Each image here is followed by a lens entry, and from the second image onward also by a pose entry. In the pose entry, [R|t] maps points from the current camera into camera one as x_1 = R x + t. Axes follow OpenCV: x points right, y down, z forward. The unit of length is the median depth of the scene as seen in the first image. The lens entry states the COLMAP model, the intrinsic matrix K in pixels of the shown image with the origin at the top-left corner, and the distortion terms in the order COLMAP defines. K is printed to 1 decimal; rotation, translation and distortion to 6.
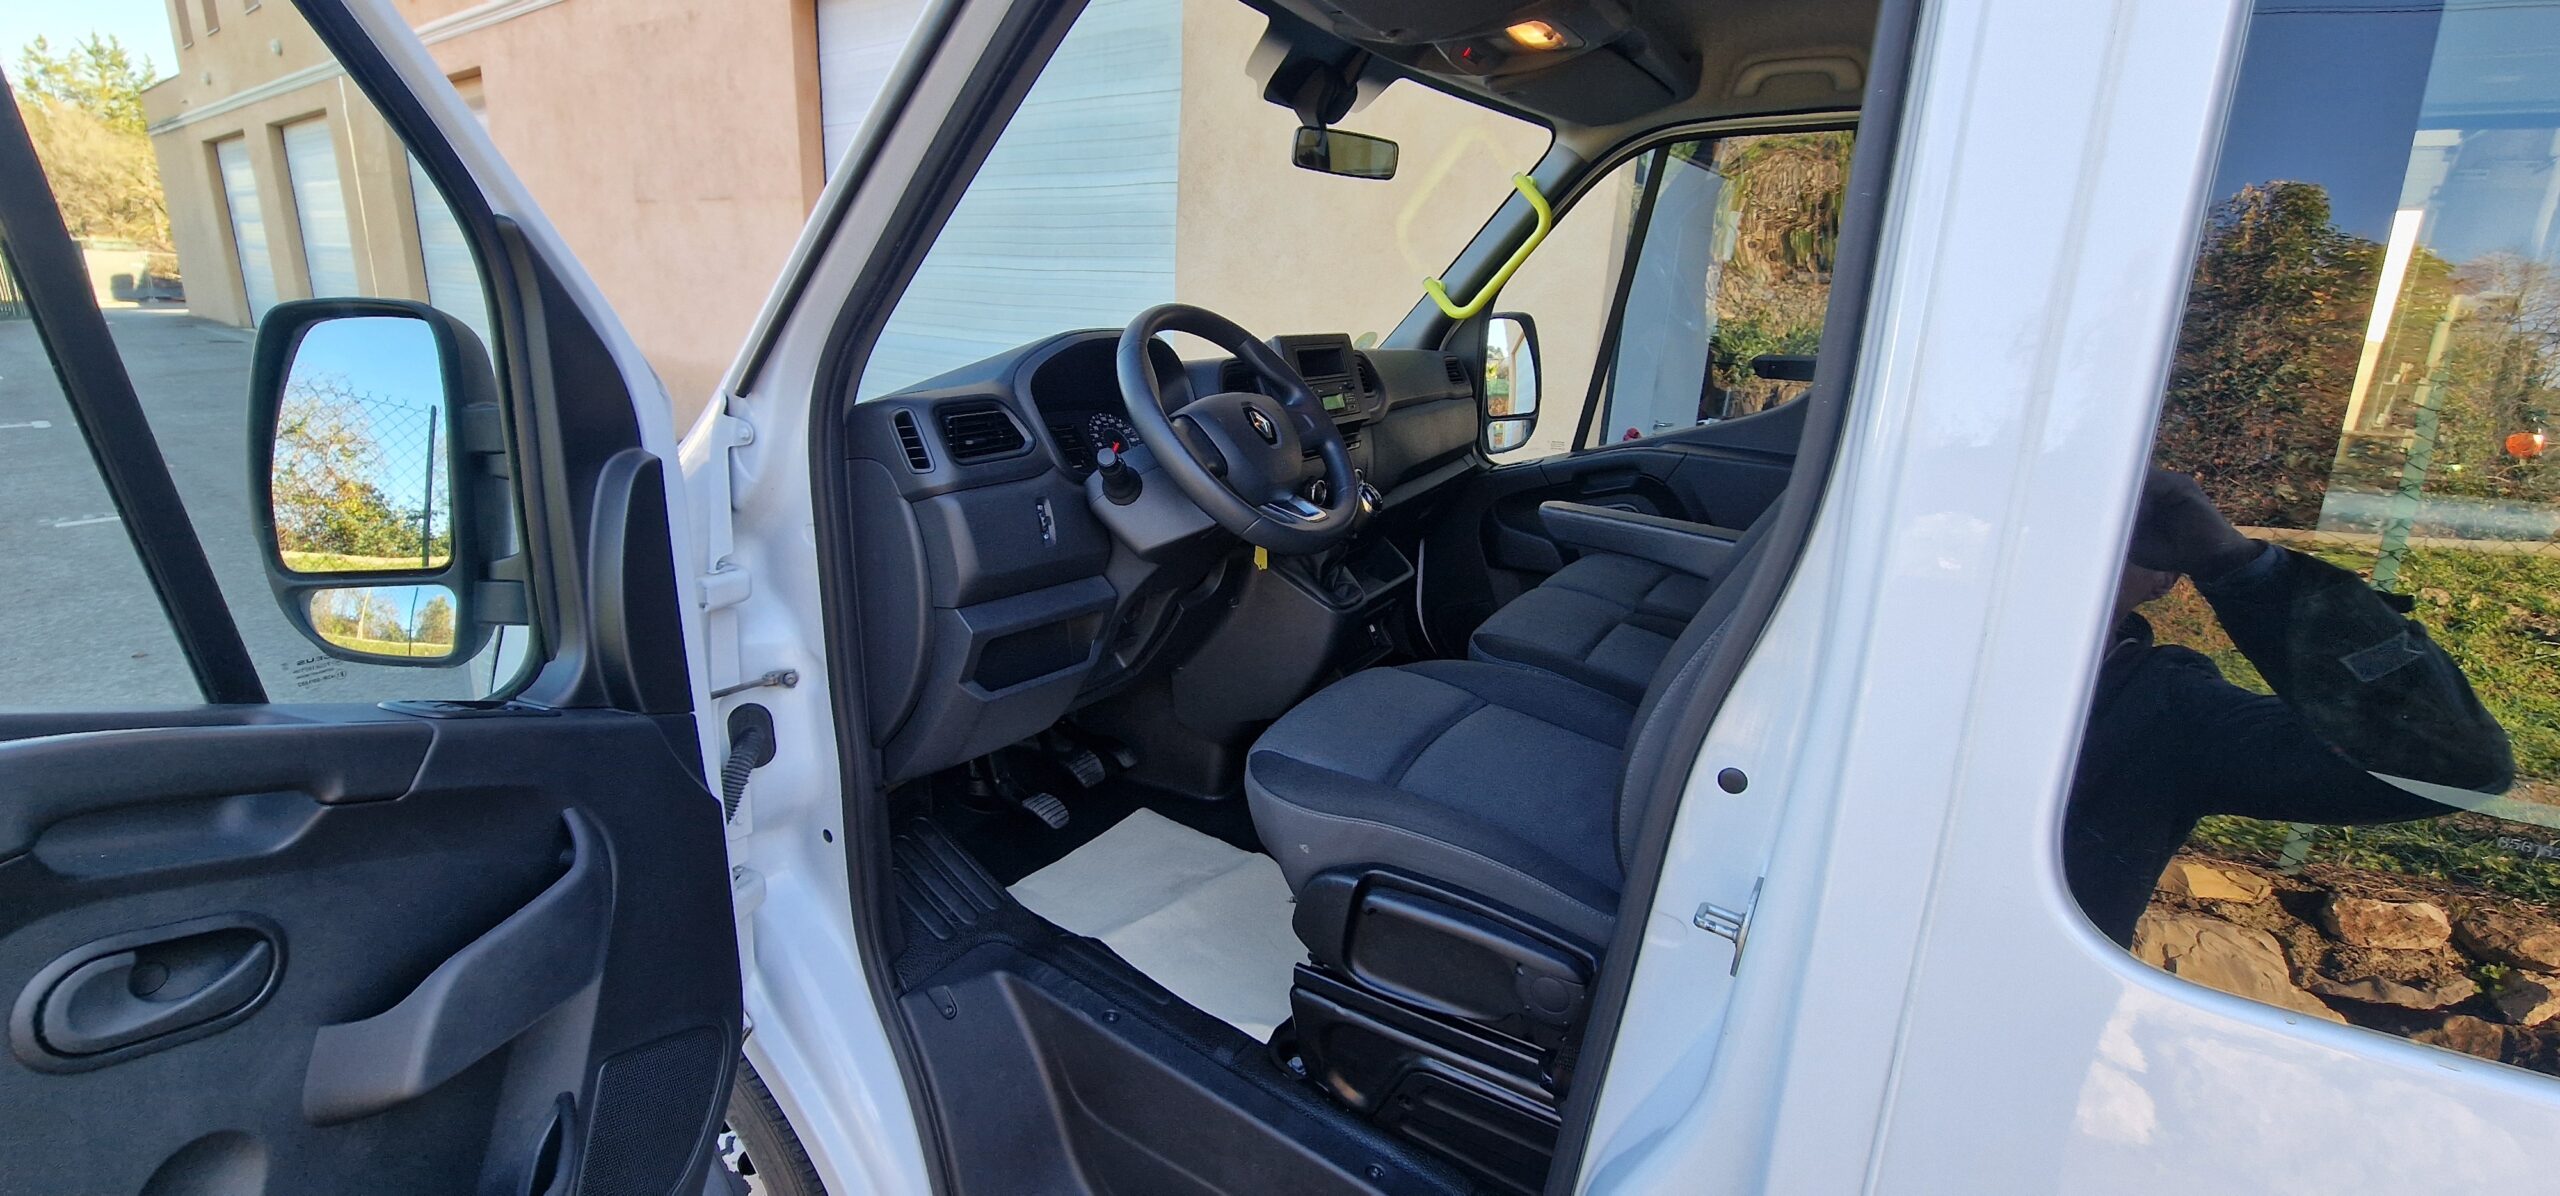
lens RADIAL K [[1052.2, 0, 1258.2], [0, 1052.2, 593.2], [0, 0, 1]] dist [0.000633, 0.000092]
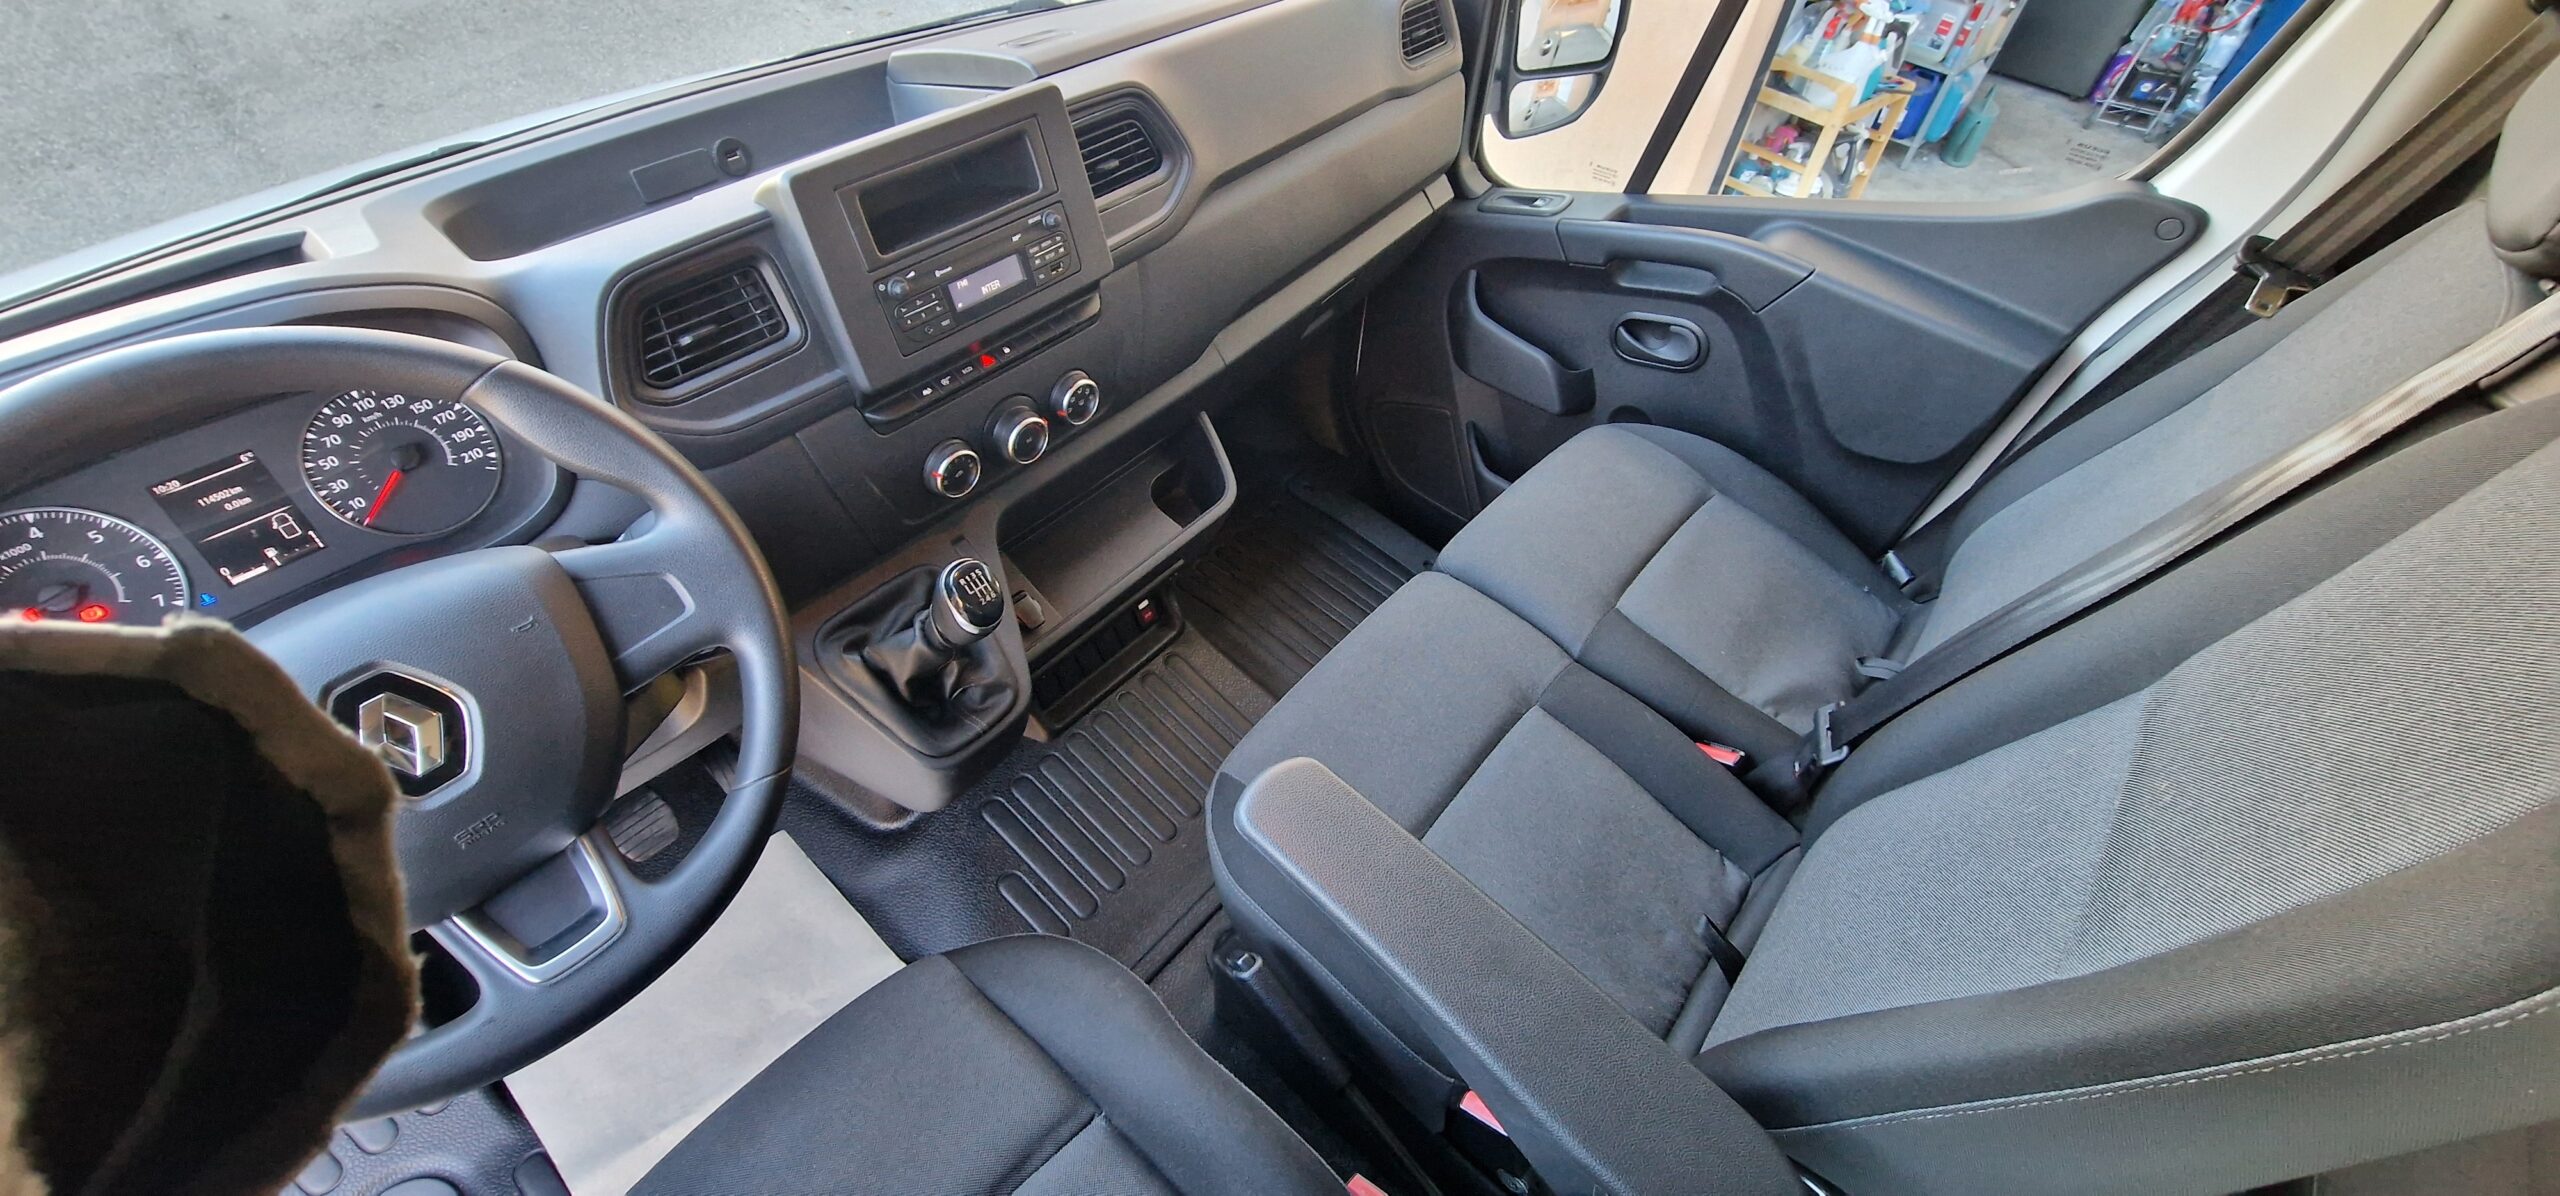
lens RADIAL K [[1051.6, 0, 1258.6], [0, 1051.6, 593.7], [0, 0, 1]] dist [0.005094, -0.004895]
pose [[0.990323, 0.115902, -0.076329, 0.174978], [-0.064079, 0.869756, 0.489304, -0.214641], [0.123099, -0.479678, 0.868767, 0.392845]]
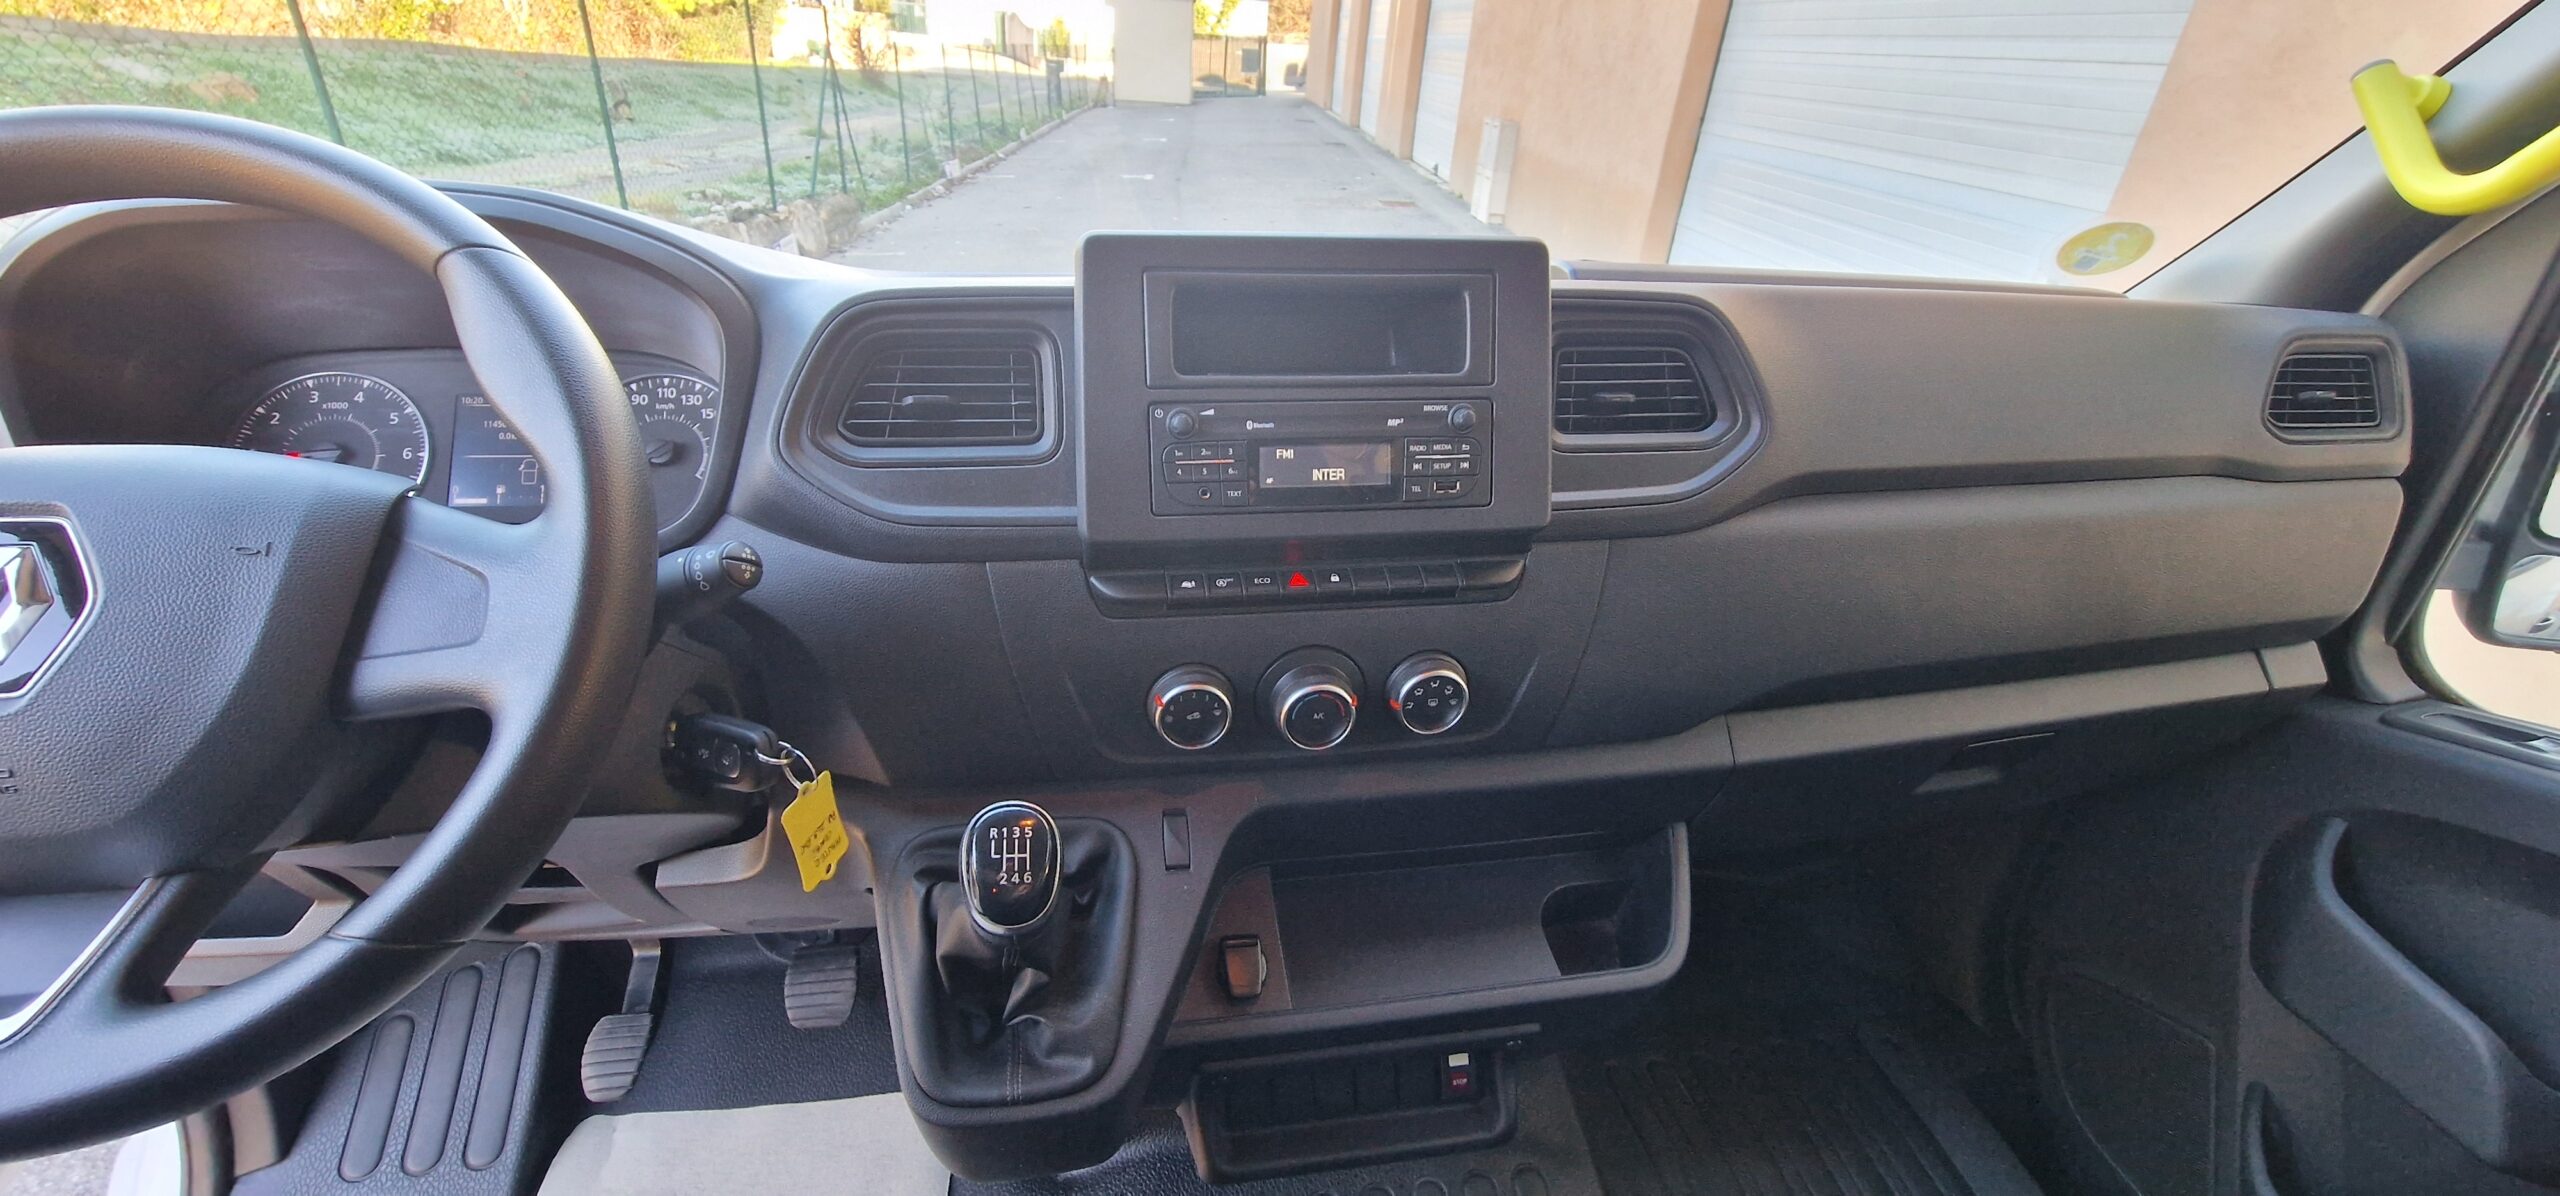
lens RADIAL K [[1051.6, 0, 1258.6], [0, 1051.6, 593.7], [0, 0, 1]] dist [0.005094, -0.004895]
pose [[0.658349, 0.340219, -0.671437, 0.204597], [-0.228955, 0.940268, 0.251944, -0.158427], [0.717047, -0.012138, 0.696919, 0.555121]]
